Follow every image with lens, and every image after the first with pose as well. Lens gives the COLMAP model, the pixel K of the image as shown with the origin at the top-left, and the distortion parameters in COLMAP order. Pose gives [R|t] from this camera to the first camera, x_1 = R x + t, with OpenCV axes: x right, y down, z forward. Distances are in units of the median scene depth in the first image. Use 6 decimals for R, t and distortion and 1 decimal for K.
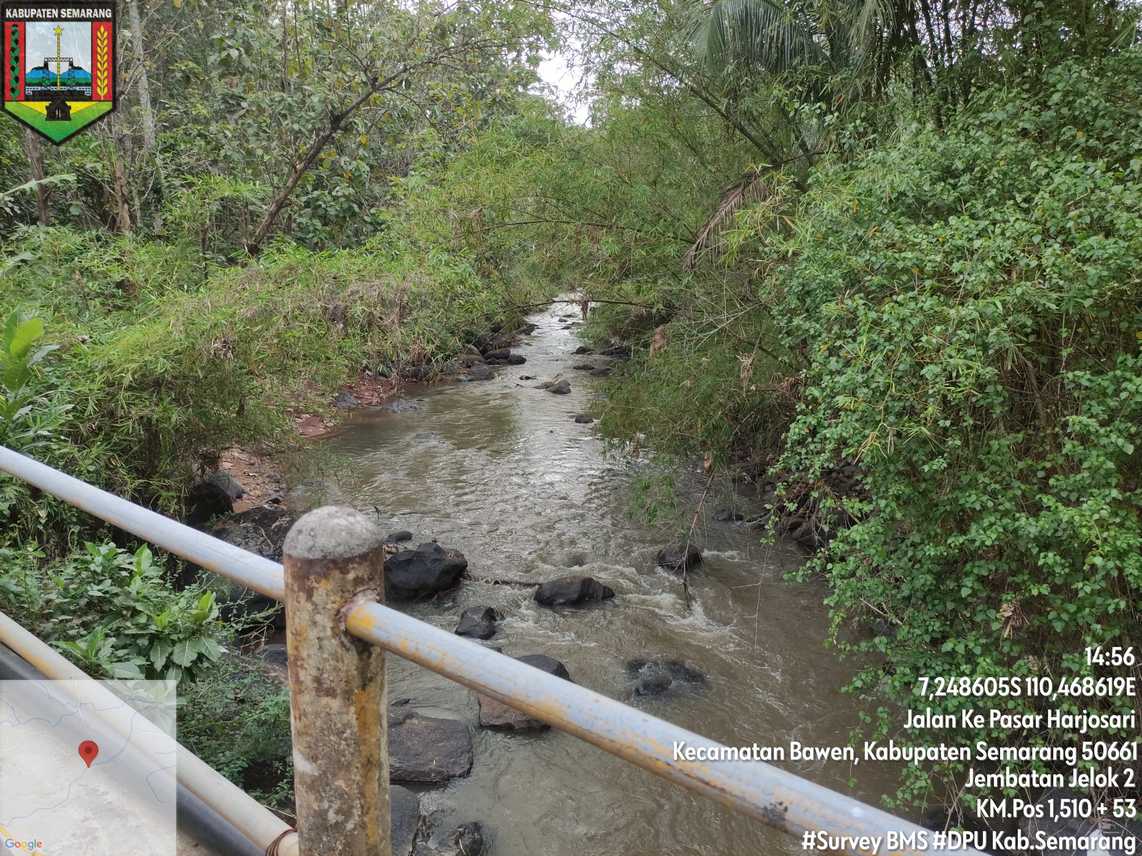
lens RADIAL K [[839.0, 0, 595.2], [0, 839.0, 433.7], [0, 0, 1]] dist [0.047506, -0.044235]
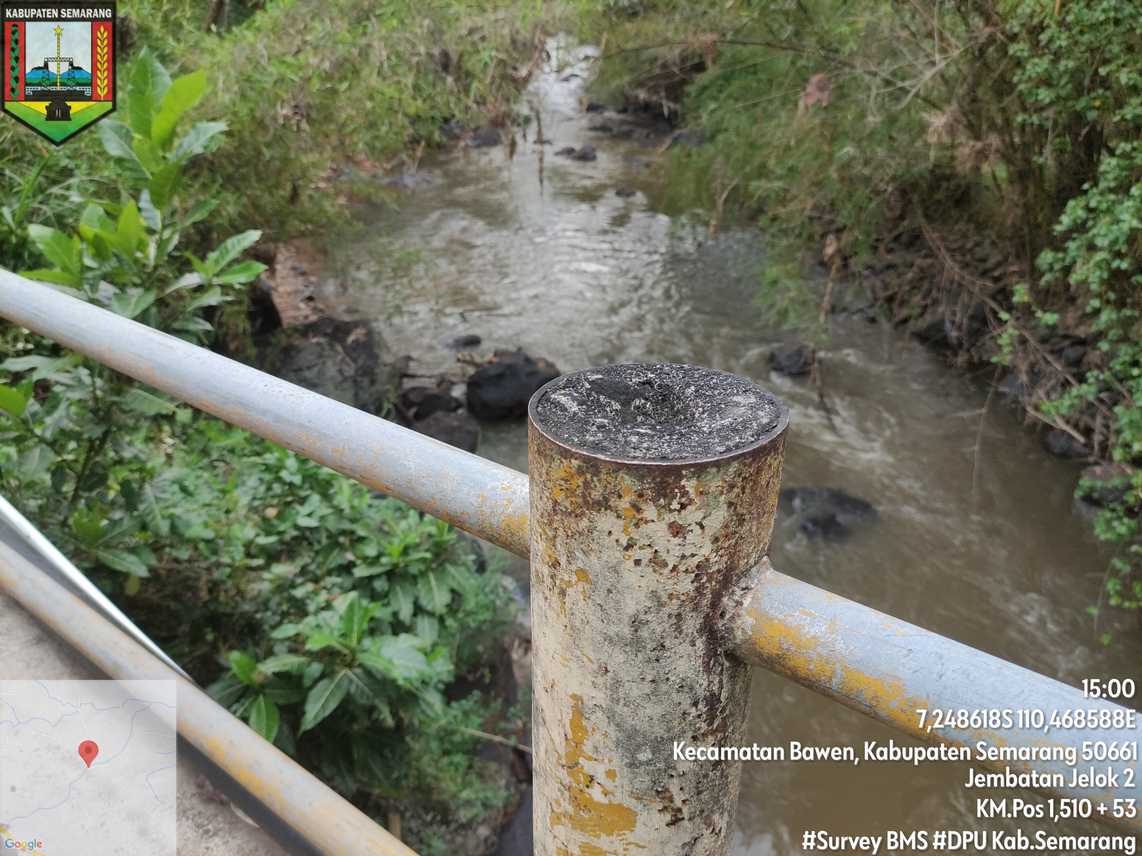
lens RADIAL K [[839.0, 0, 569.6], [0, 839.0, 429.3], [0, 0, 1]] dist [0.047506, -0.044235]
pose [[0.999747, -0.020656, 0.008900, -0.190650], [0.017579, 0.964432, 0.263744, -0.024960], [-0.014031, -0.263521, 0.964552, 0.187517]]
